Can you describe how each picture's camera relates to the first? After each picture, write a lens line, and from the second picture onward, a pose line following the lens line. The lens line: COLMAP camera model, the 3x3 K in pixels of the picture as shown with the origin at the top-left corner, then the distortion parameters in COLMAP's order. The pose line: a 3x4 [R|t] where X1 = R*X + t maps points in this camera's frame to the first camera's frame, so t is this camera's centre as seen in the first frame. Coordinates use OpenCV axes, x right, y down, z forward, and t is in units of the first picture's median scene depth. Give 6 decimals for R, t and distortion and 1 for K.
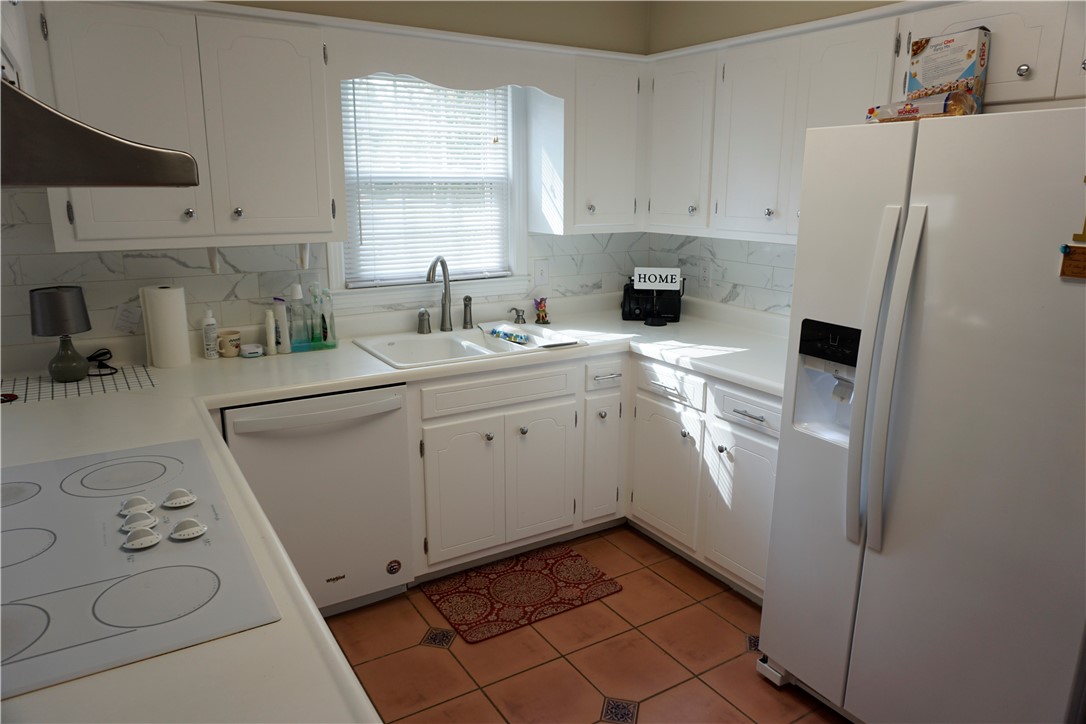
lens RADIAL K [[736.5, 0, 543.0], [0, 736.5, 362.0], [0, 0, 1]] dist [0.000255, -0.000053]
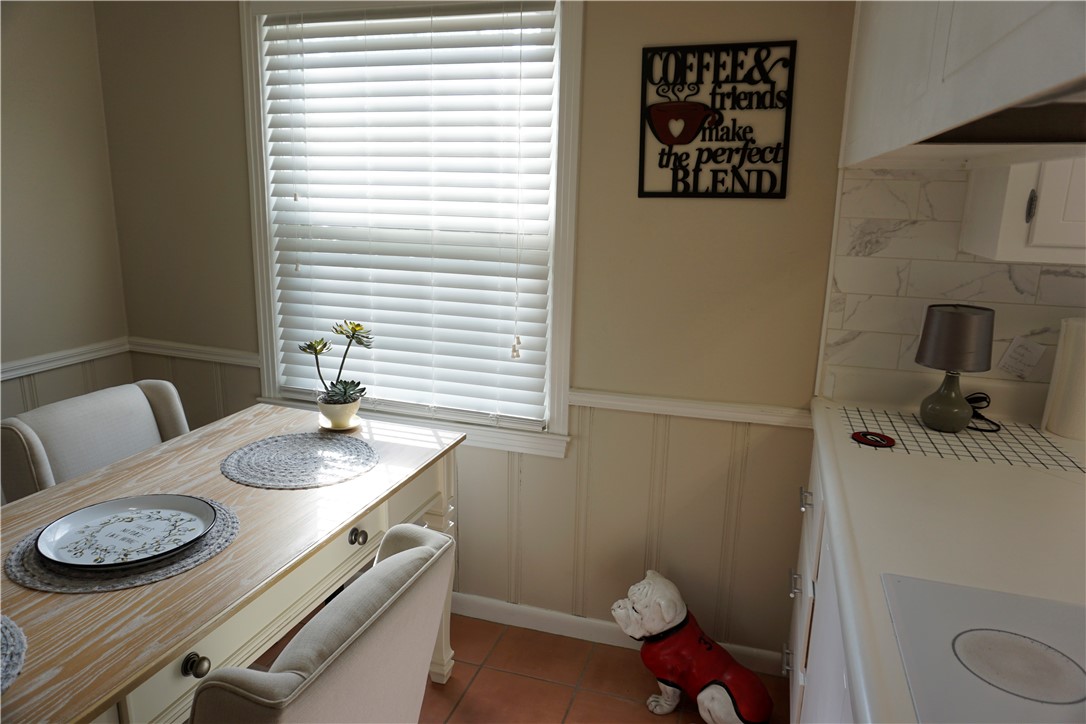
lens RADIAL K [[736.5, 0, 543.0], [0, 736.5, 362.0], [0, 0, 1]] dist [0.000255, -0.000053]
pose [[0.646639, 0.180923, -0.741030, -0.348056], [-0.195165, 0.978371, 0.068566, -0.013428], [0.737407, 0.100286, 0.667962, 0.181831]]
